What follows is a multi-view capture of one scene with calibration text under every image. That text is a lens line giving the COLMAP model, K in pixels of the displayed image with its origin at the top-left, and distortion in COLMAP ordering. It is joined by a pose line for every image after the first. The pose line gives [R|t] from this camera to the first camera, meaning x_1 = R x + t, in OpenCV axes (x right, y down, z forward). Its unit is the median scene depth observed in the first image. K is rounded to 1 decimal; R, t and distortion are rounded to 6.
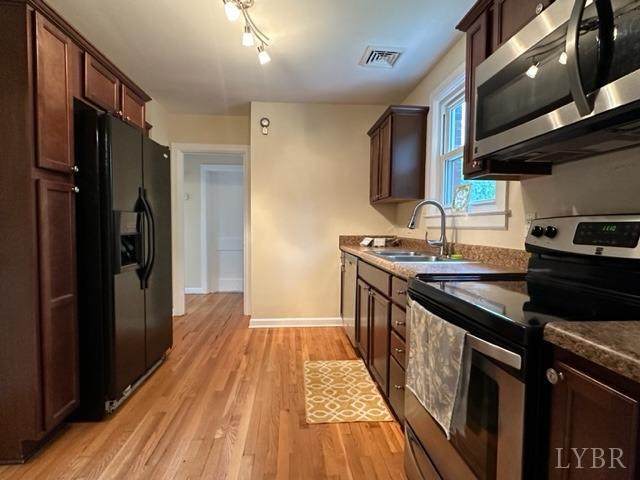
lens RADIAL K [[339.9, 0, 316.0], [0, 339.9, 240.2], [0, 0, 1]] dist [0.000464, 0.000345]
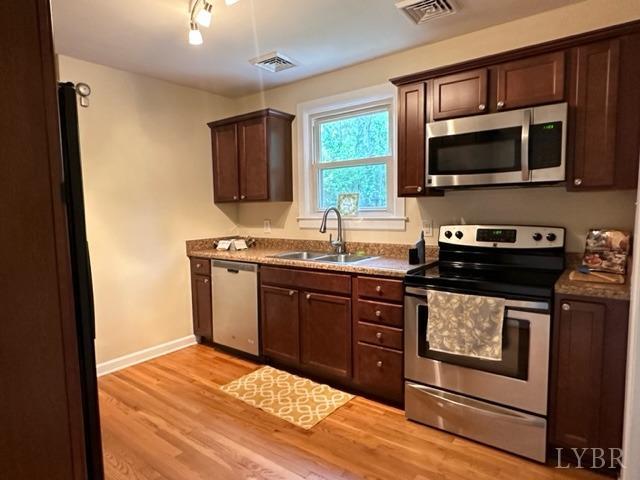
lens RADIAL K [[392.7, 0, 320.0], [0, 392.7, 240.0], [0, 0, 1]] dist [-0.008115, -0.002180]
pose [[0.661756, -0.084175, 0.744979, -0.687142], [0.055685, 0.996451, 0.063124, -0.090717], [-0.747649, -0.000288, 0.664094, 0.146193]]
